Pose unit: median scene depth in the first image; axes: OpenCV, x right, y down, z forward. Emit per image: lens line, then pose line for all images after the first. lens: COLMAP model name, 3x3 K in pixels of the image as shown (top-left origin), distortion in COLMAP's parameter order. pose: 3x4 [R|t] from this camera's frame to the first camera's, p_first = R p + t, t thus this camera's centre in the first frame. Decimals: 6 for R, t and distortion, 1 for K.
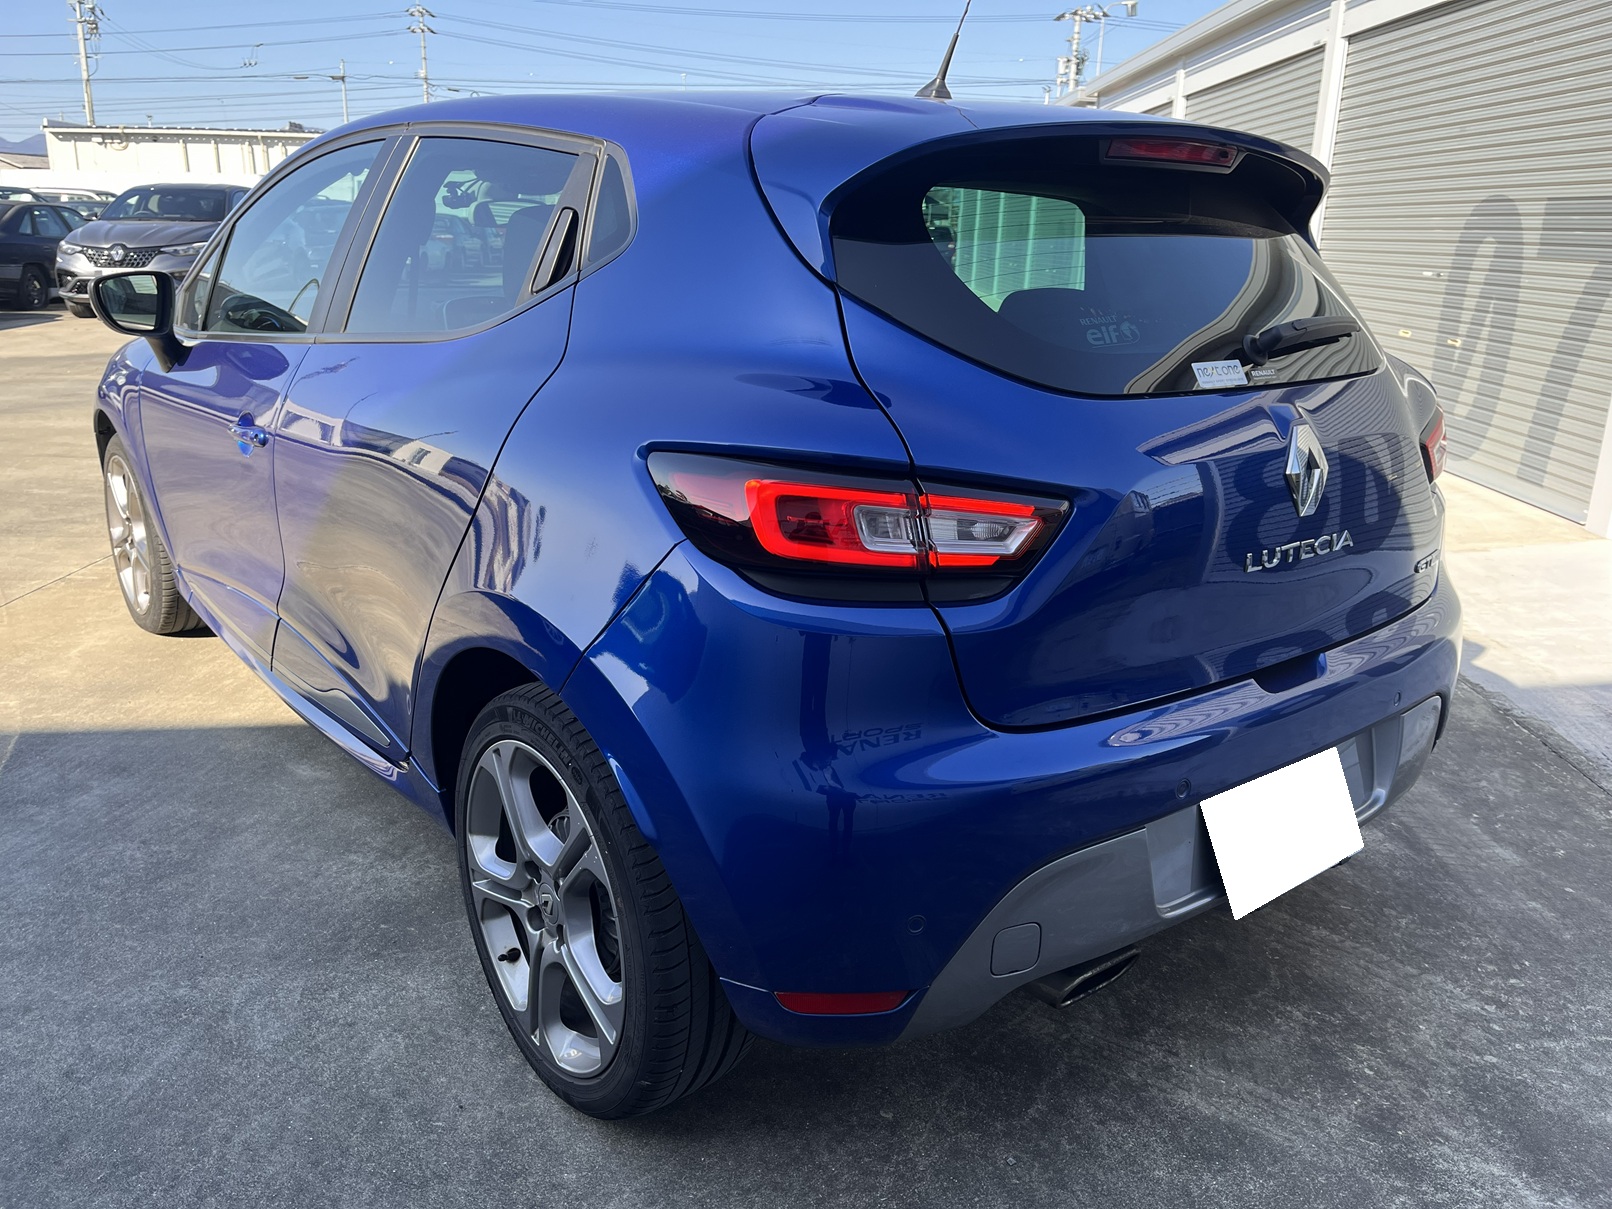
lens RADIAL K [[1210.8, 0, 797.8], [0, 1210.8, 687.5], [0, 0, 1]] dist [0.074761, -0.103493]
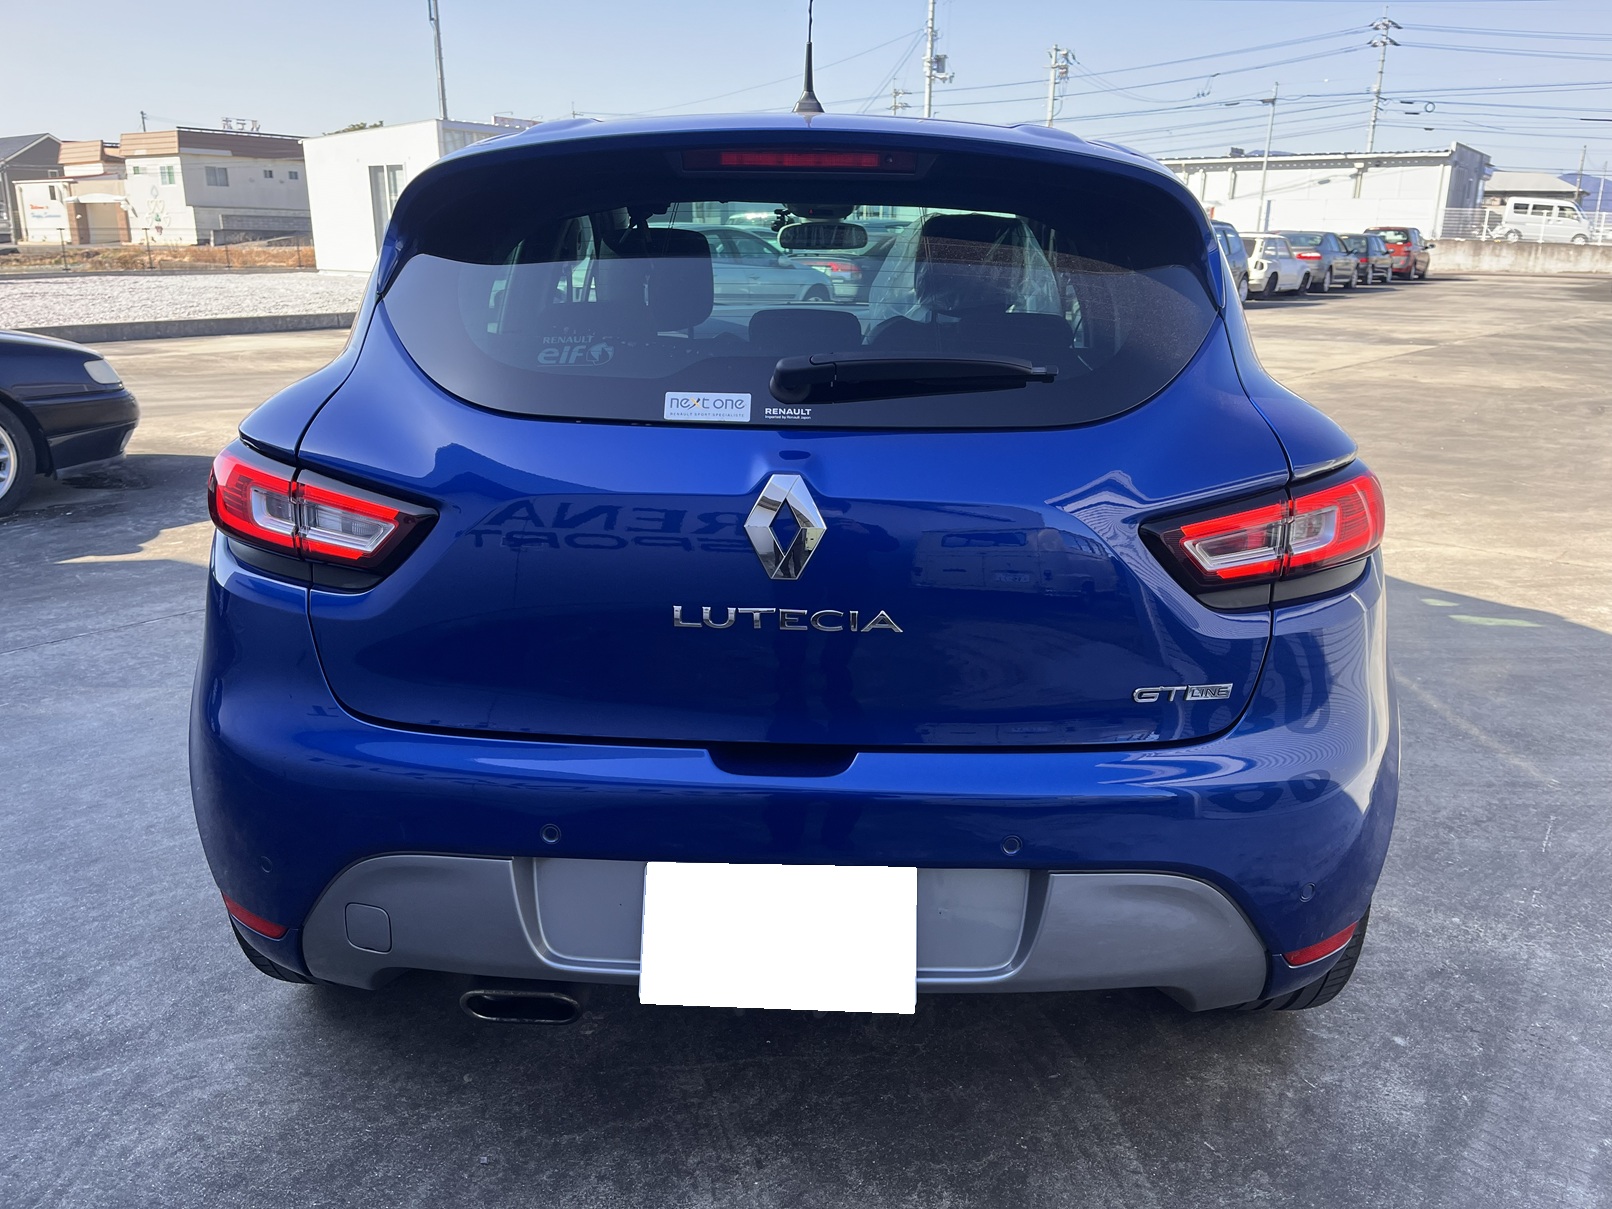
lens RADIAL K [[1210.8, 0, 797.8], [0, 1210.8, 687.5], [0, 0, 1]] dist [0.074761, -0.103493]
pose [[0.753529, 0.206988, -0.623979, 0.542938], [-0.216802, 0.974284, 0.061377, -0.067332], [0.620637, 0.089031, 0.779027, 0.195576]]
